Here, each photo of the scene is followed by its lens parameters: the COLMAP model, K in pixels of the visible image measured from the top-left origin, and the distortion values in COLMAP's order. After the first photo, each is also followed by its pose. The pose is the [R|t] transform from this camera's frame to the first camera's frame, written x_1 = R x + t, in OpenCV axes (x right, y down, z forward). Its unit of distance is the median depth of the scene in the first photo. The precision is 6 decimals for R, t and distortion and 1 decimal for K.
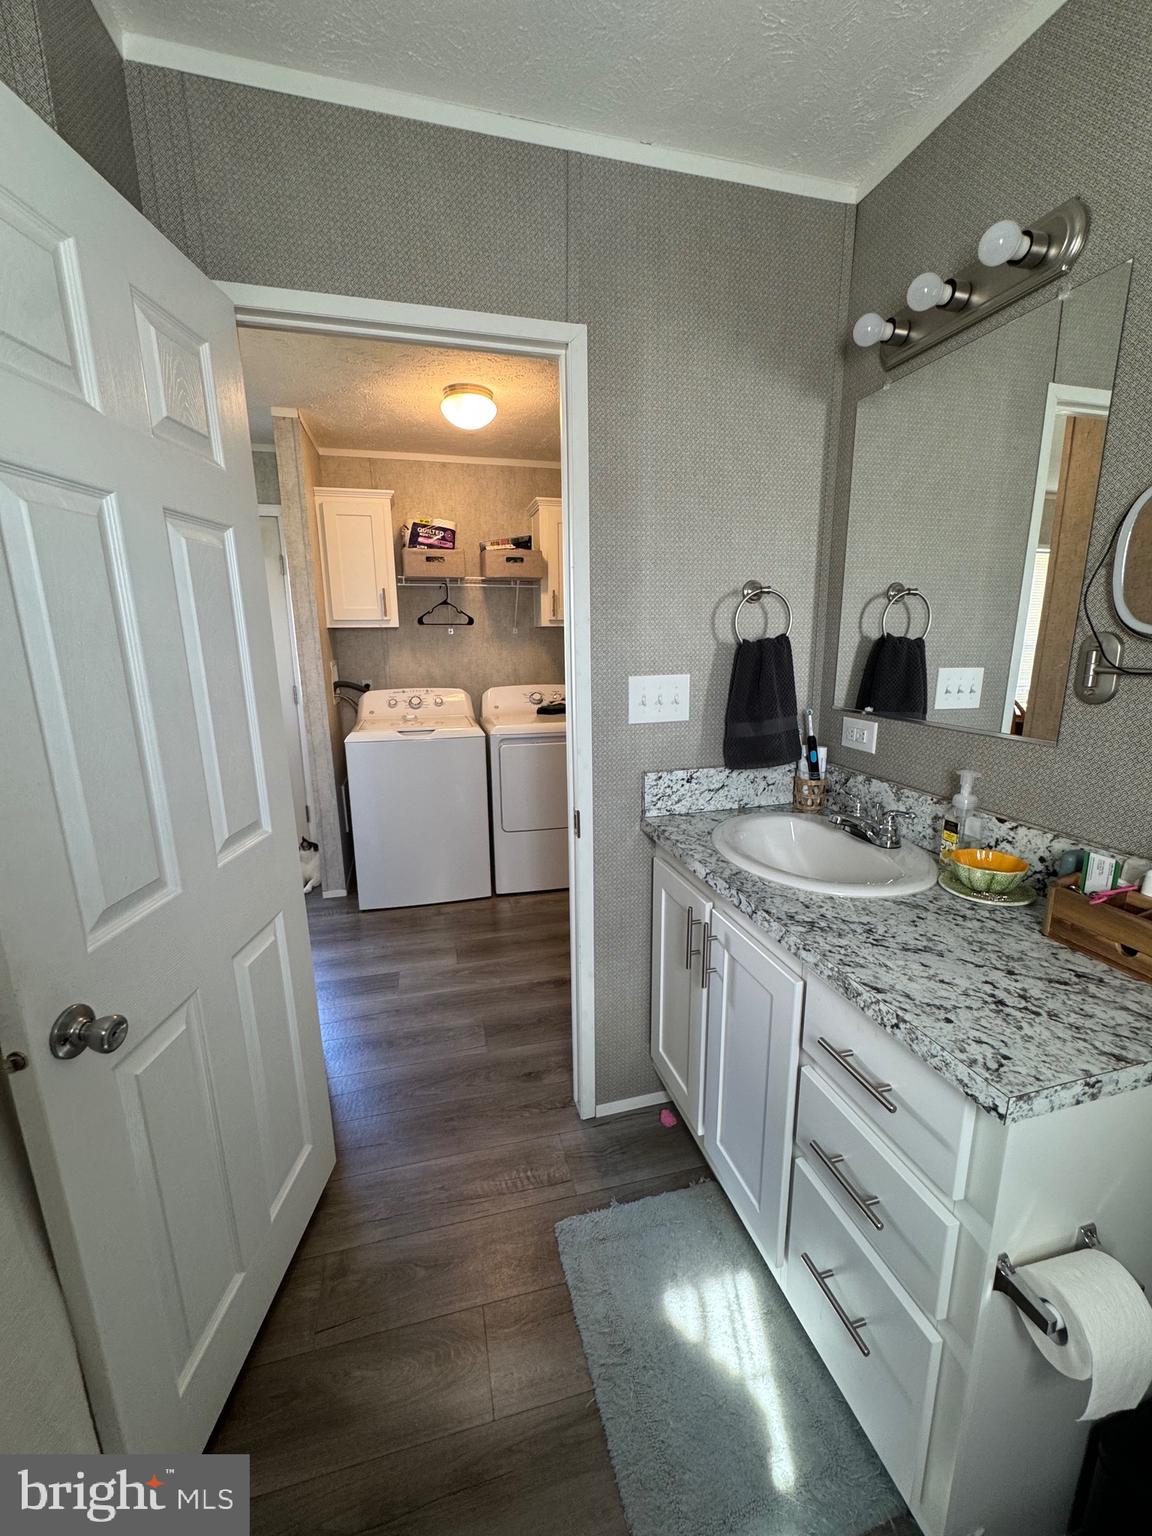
lens RADIAL K [[612.3, 0, 576.0], [0, 612.3, 768.0], [0, 0, 1]] dist [-0.000070, -0.000068]
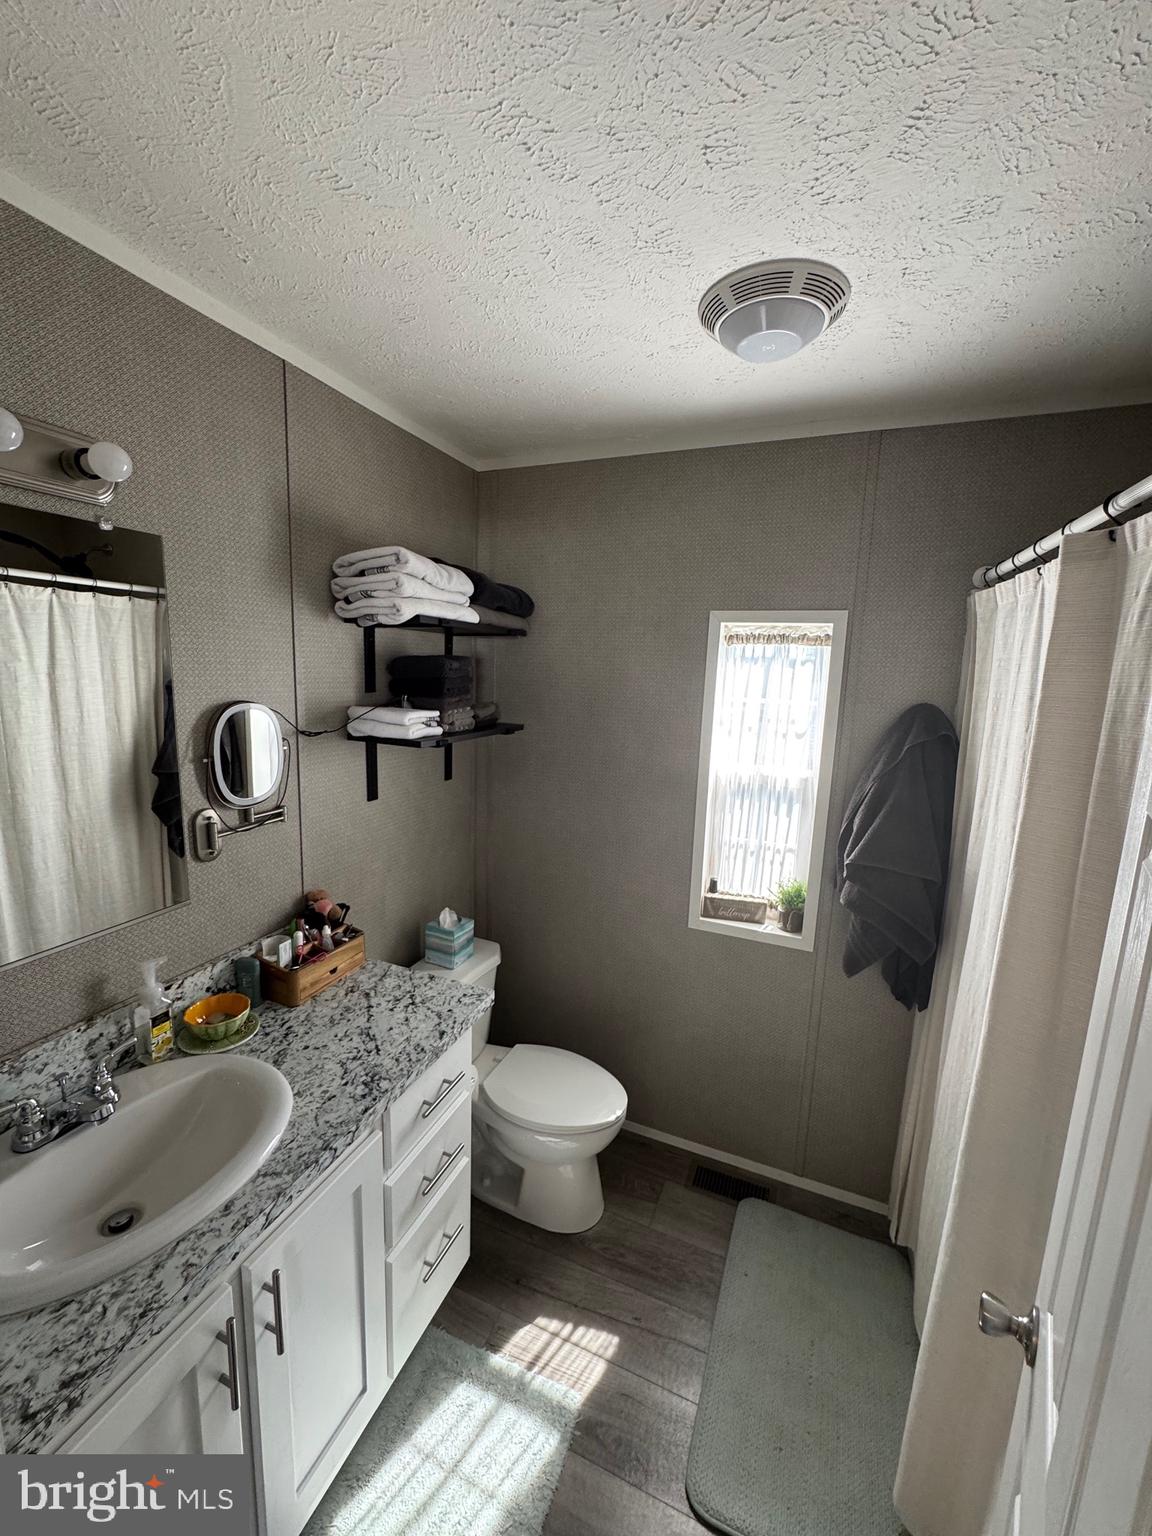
lens RADIAL K [[612.3, 0, 576.0], [0, 612.3, 768.0], [0, 0, 1]] dist [-0.000070, -0.000068]
pose [[-0.795143, -0.115929, 0.595237, -0.505239], [0.103637, 0.941139, 0.321740, -0.589913], [-0.597500, 0.317518, -0.736326, 1.333620]]
